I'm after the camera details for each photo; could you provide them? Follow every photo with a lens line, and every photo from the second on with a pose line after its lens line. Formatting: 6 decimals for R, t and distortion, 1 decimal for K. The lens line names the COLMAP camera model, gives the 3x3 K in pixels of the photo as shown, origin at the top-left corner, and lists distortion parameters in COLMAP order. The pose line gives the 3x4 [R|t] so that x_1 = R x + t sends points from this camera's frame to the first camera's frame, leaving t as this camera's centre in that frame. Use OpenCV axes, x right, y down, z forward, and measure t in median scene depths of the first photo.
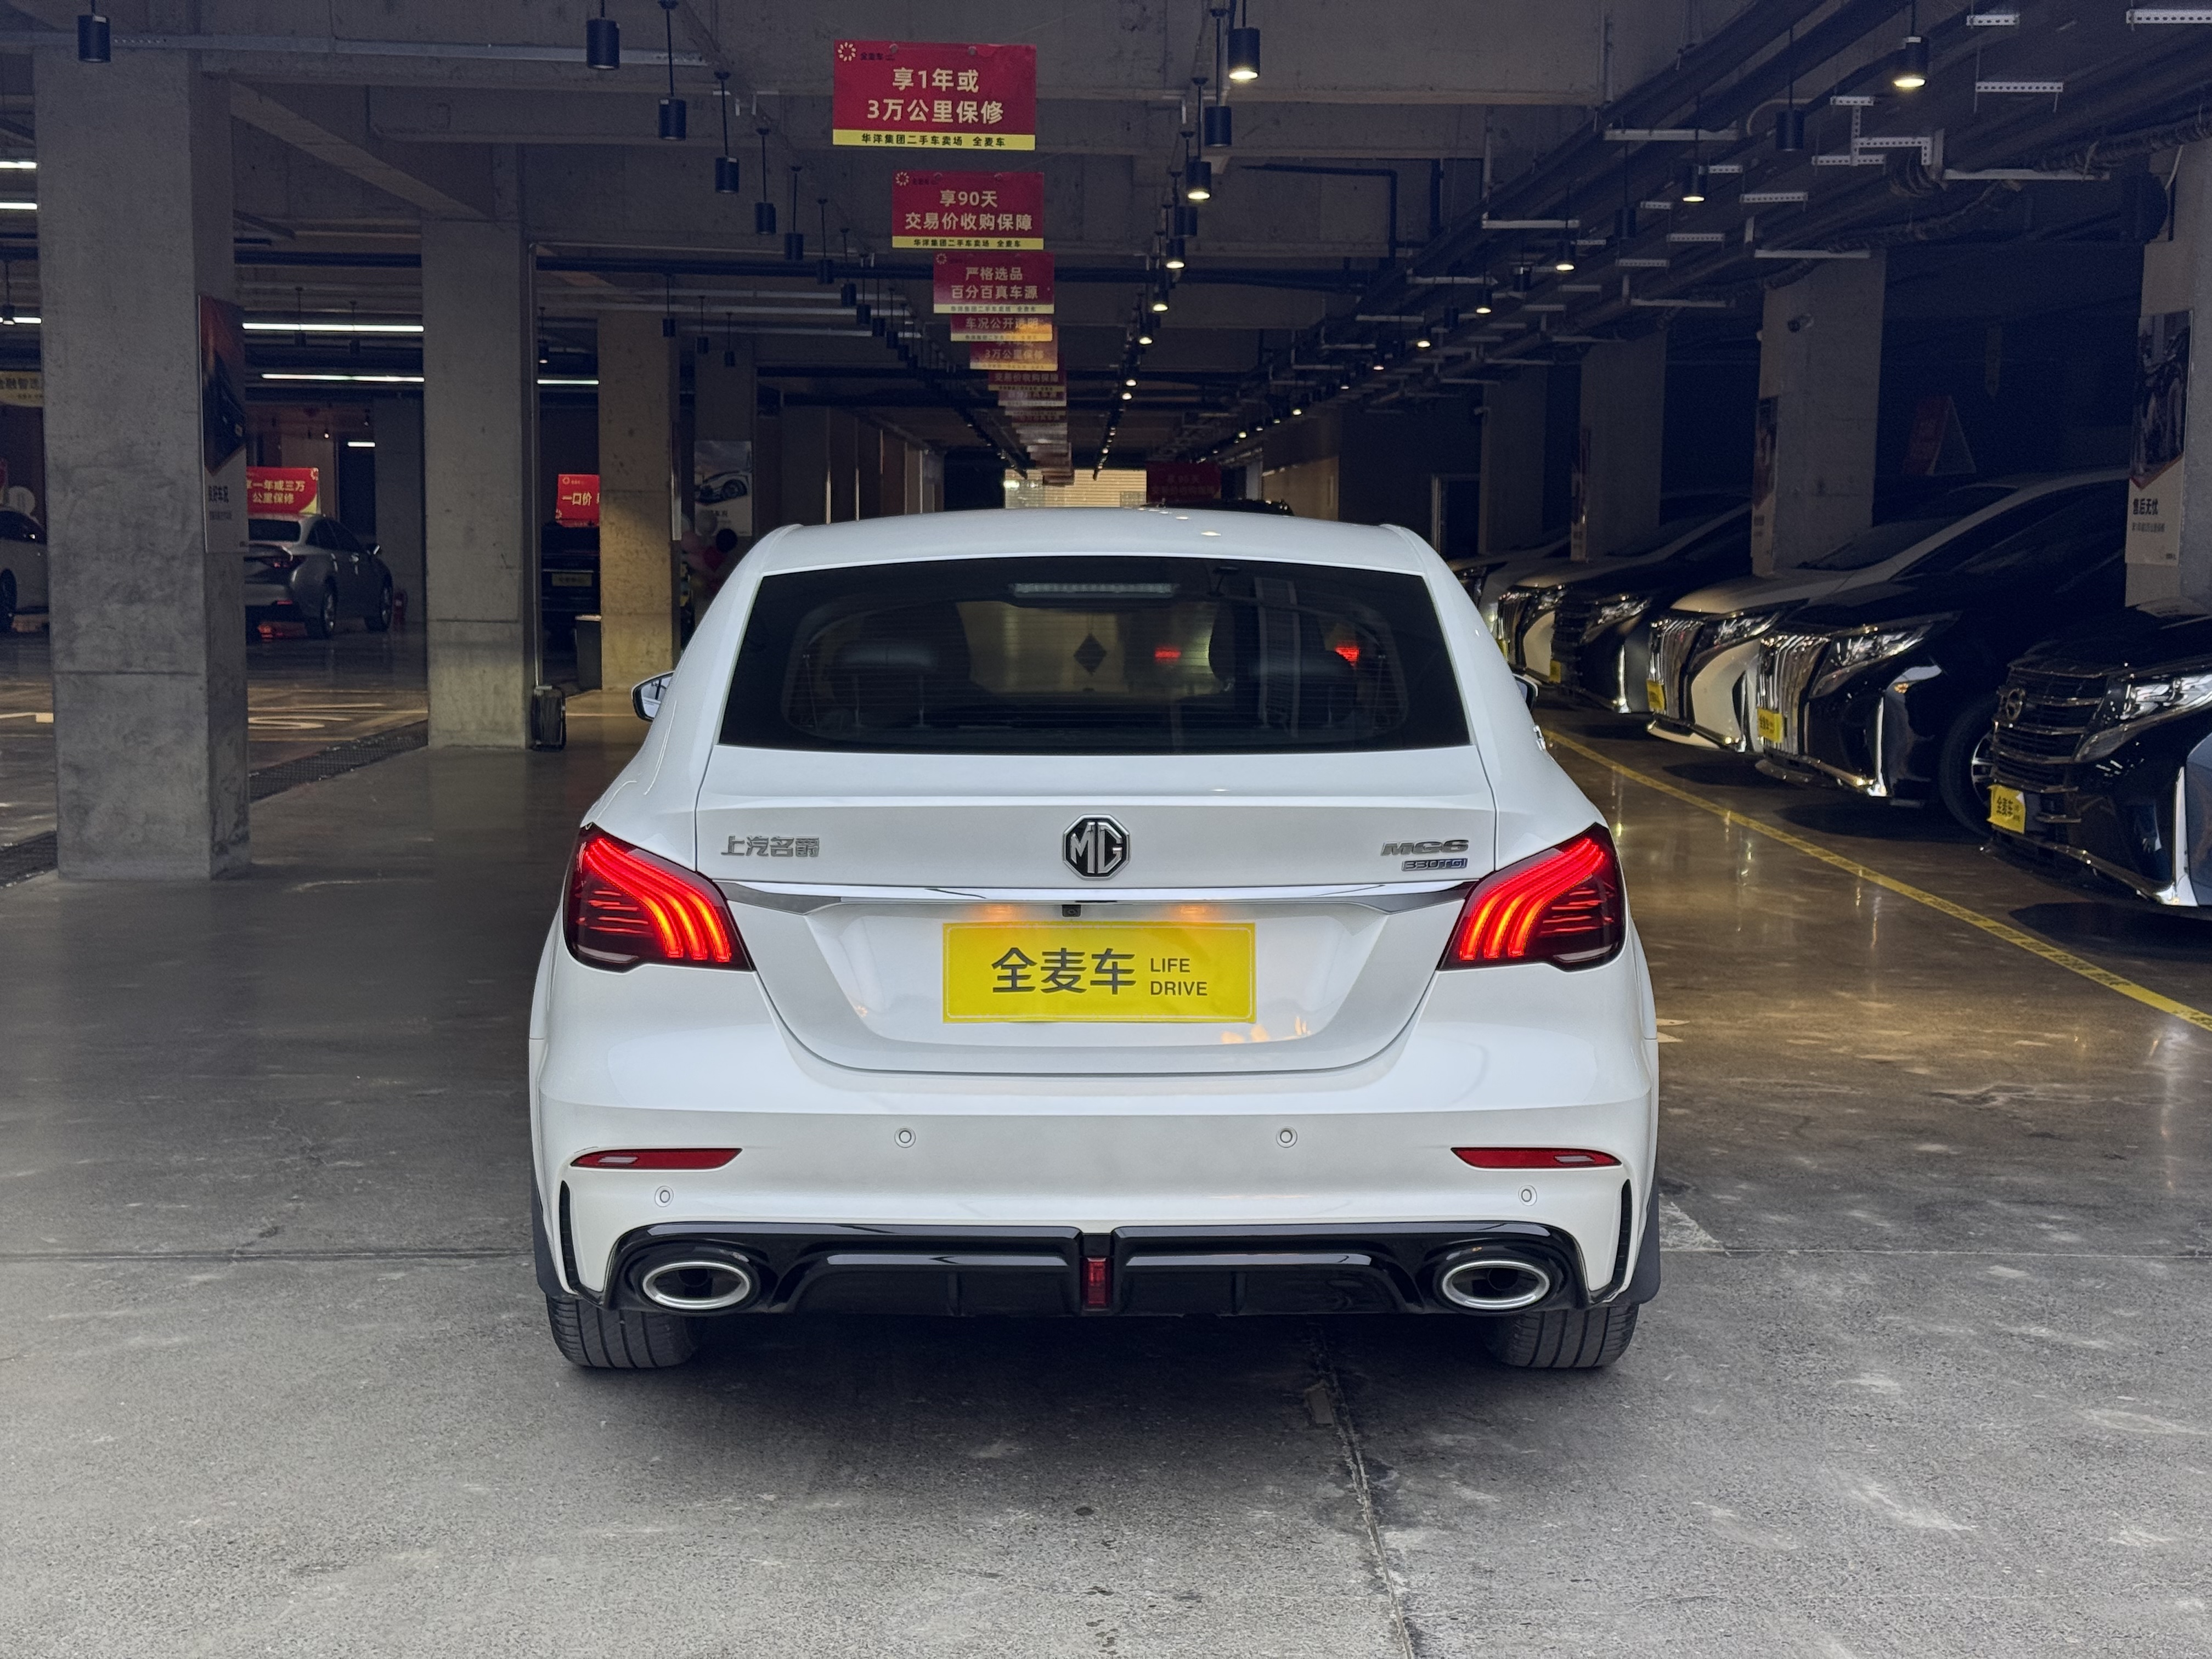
lens RADIAL K [[3068.2, 0, 1098.8], [0, 3068.2, 823.5], [0, 0, 1]] dist [0.128248, 0.000000]
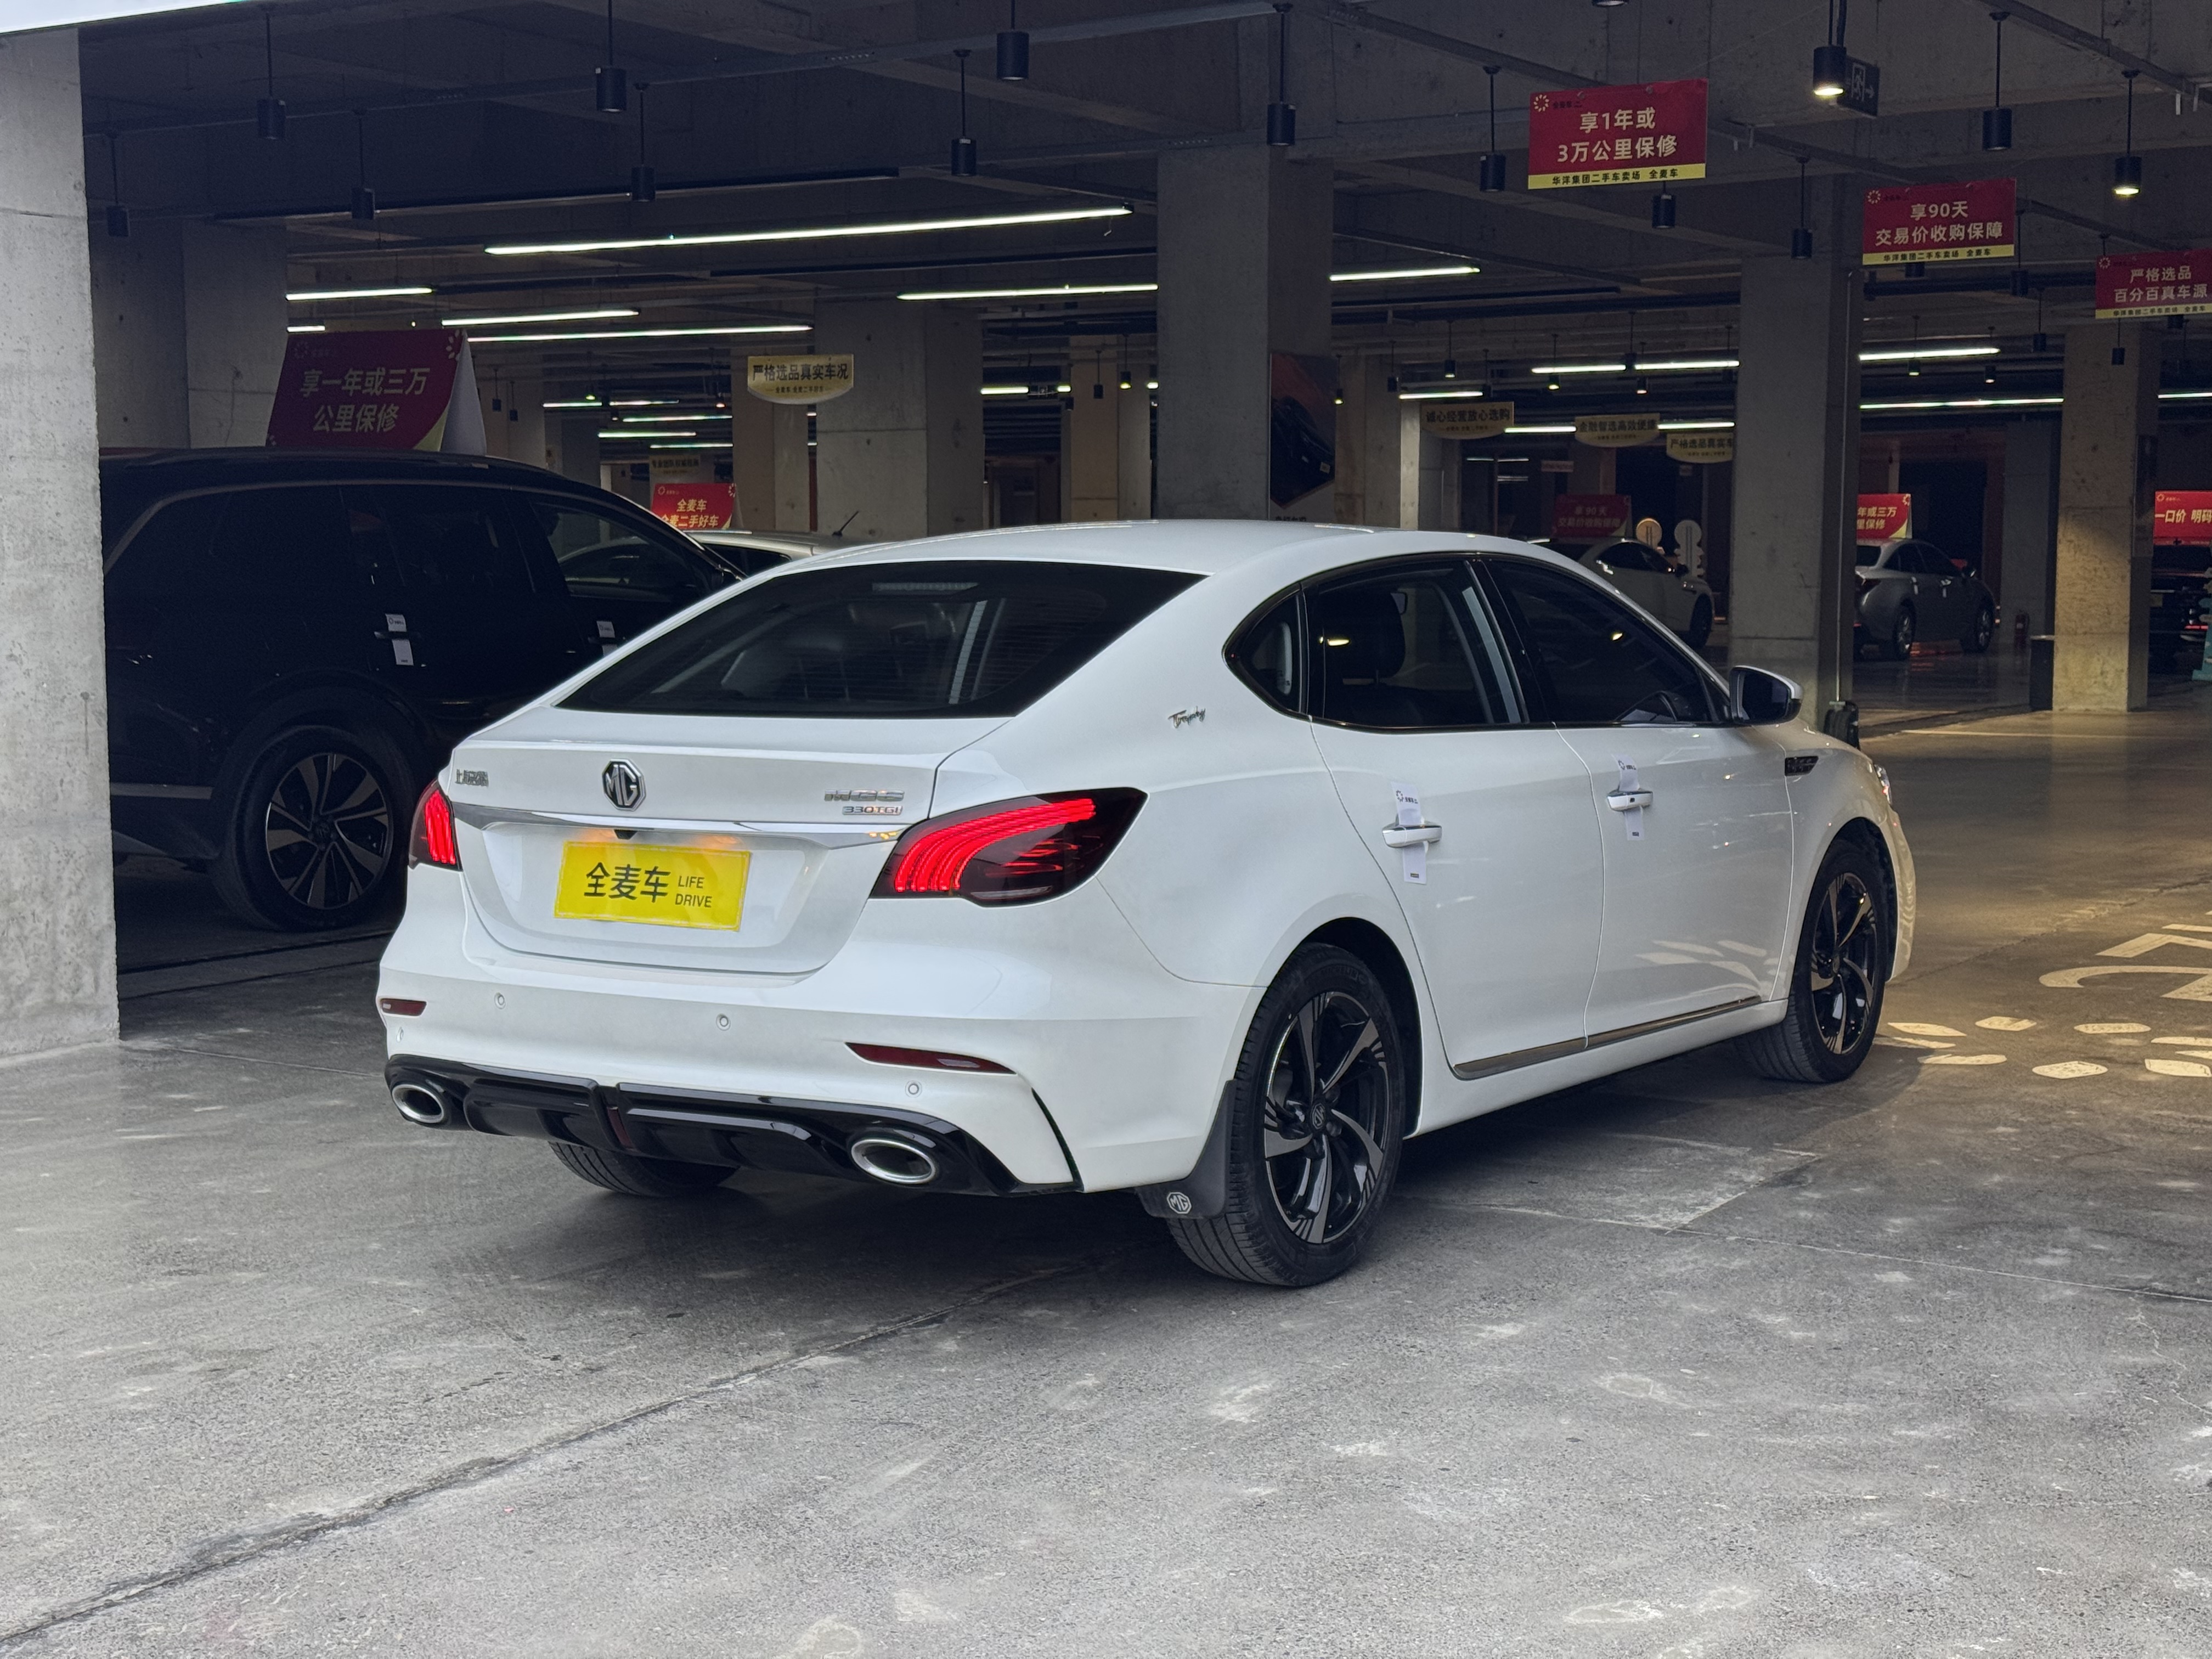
lens RADIAL K [[3068.2, 0, 1100.6], [0, 3068.2, 804.1], [0, 0, 1]] dist [0.128248, 0.000000]
pose [[0.828883, 0.035990, -0.558263, 0.311923], [-0.044364, 0.999014, -0.001465, 0.003146], [0.557660, 0.025981, 0.829663, 0.017174]]
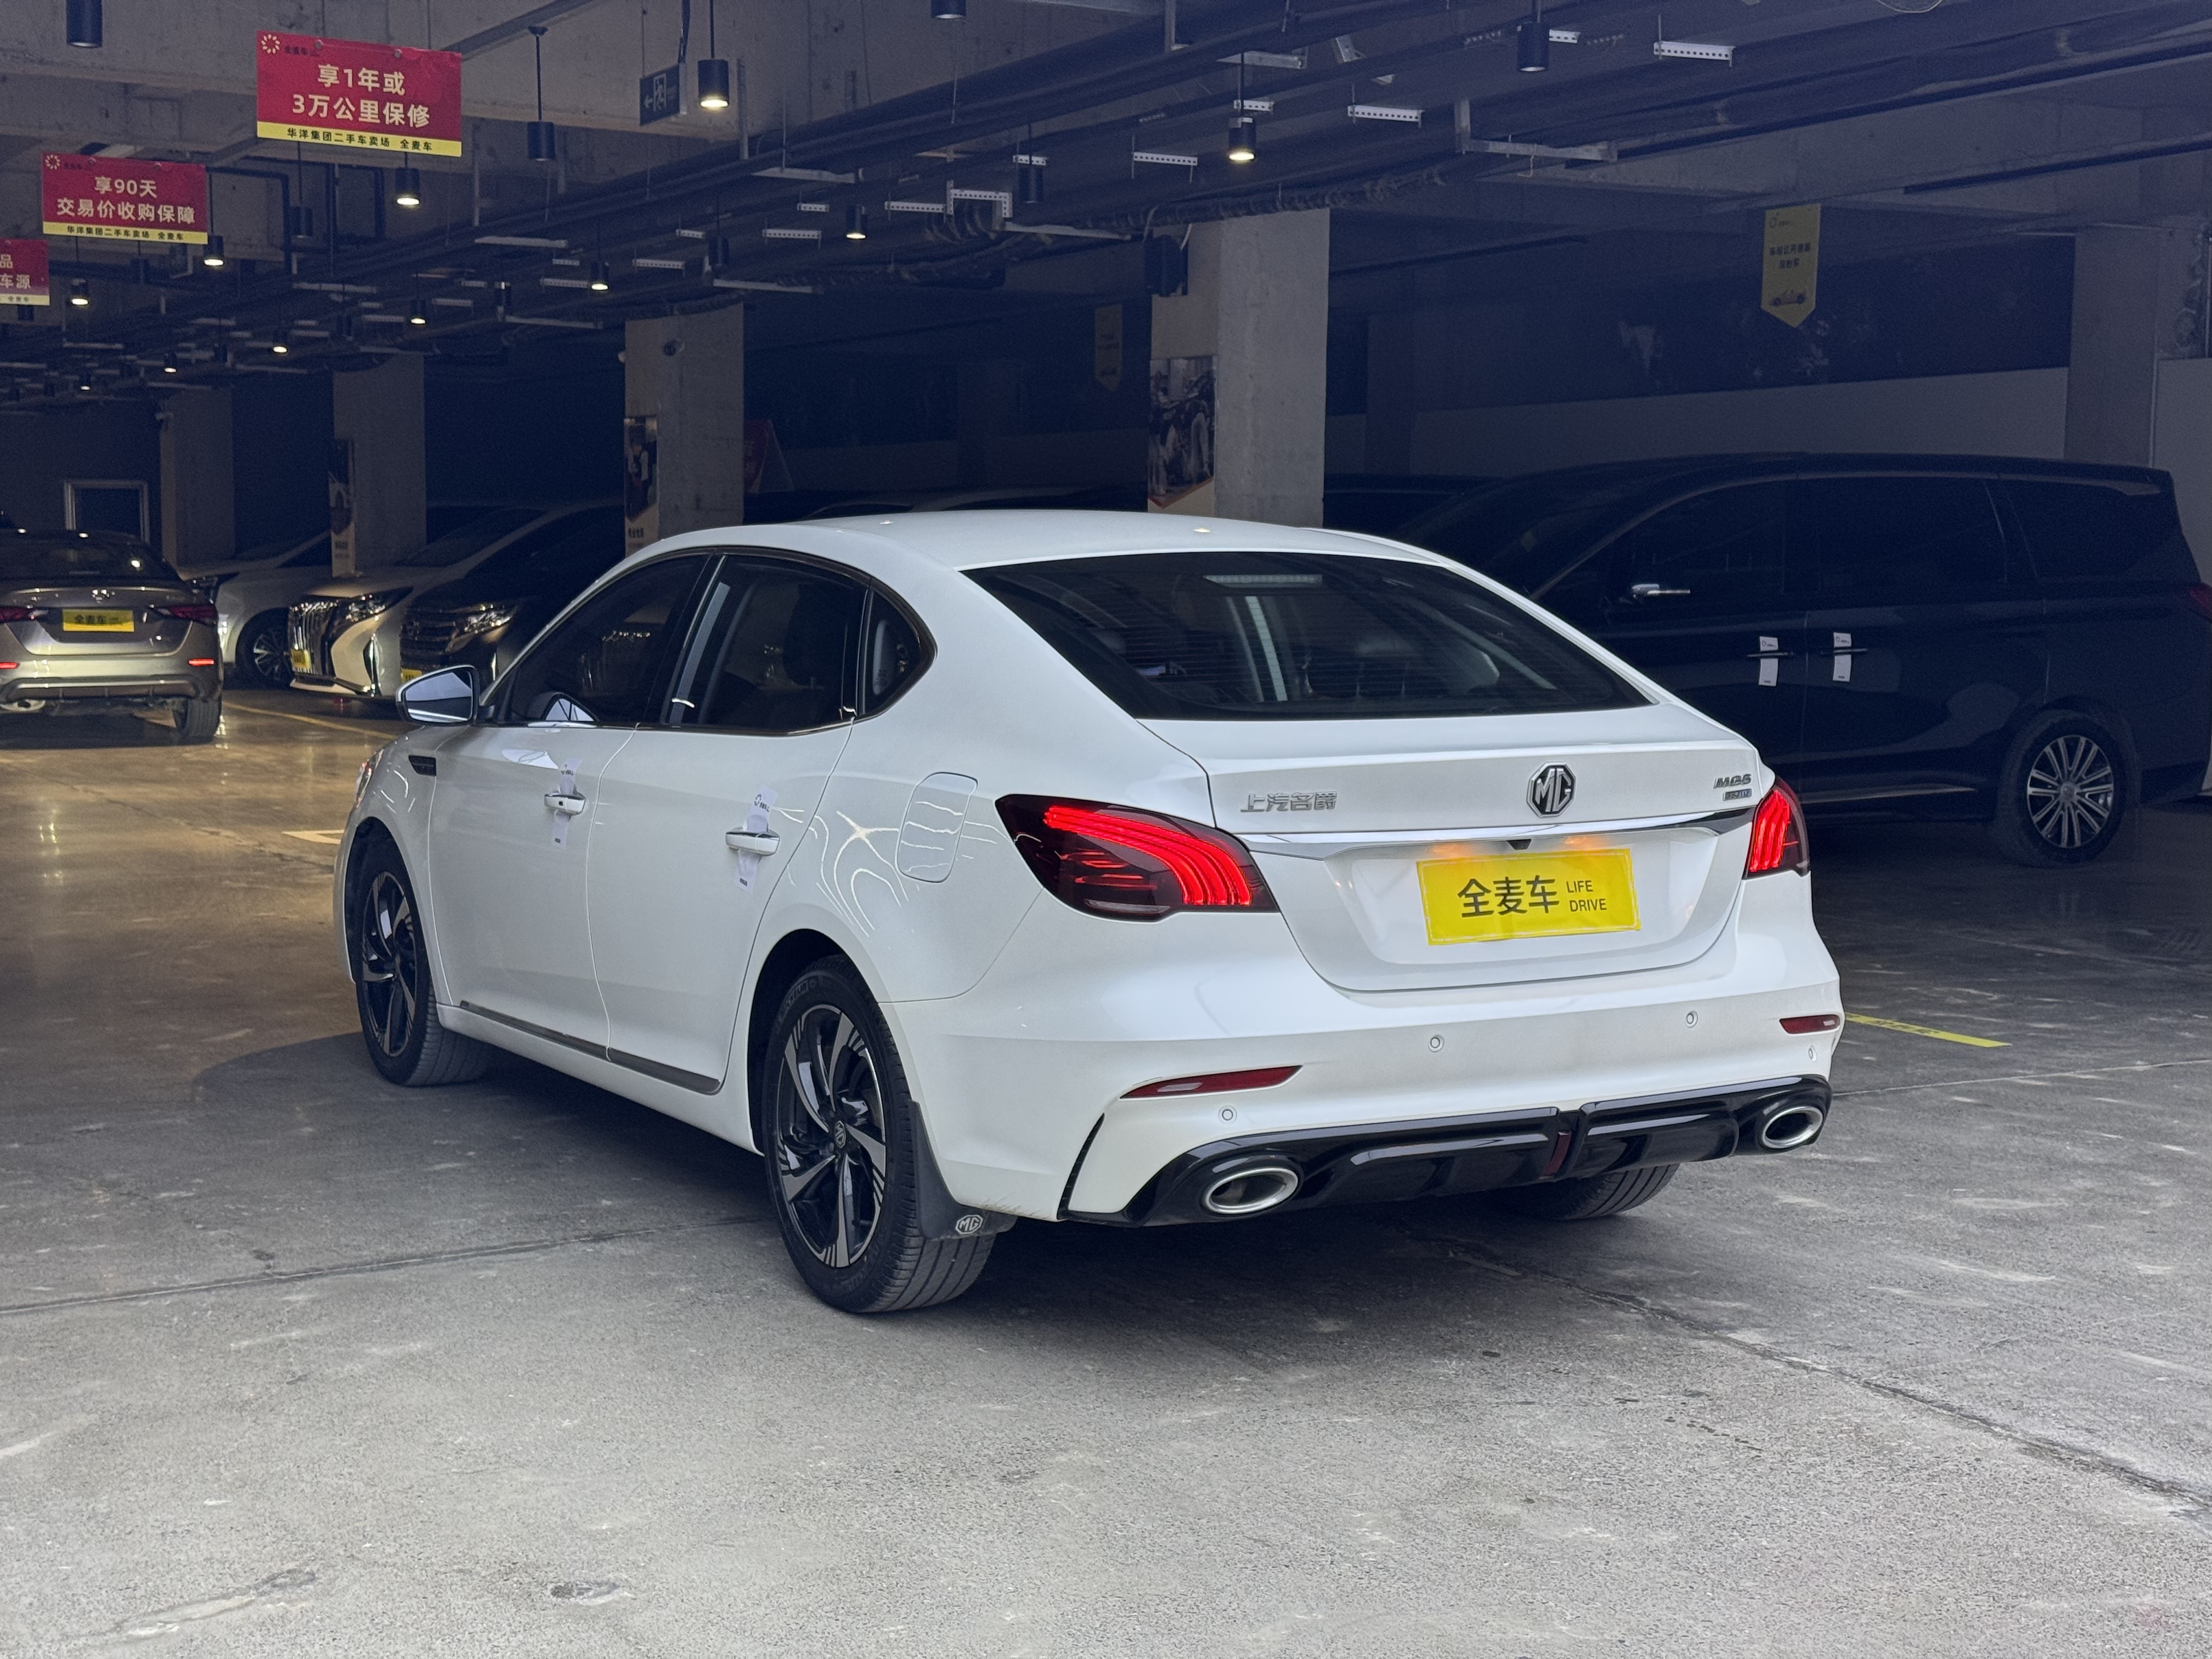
lens RADIAL K [[3068.2, 0, 1120.5], [0, 3068.2, 815.9], [0, 0, 1]] dist [0.128248, 0.000000]
pose [[0.872411, -0.043605, 0.486825, -0.260081], [0.047298, 0.998870, 0.004709, 0.001540], [-0.486480, 0.018918, 0.873487, 0.011683]]
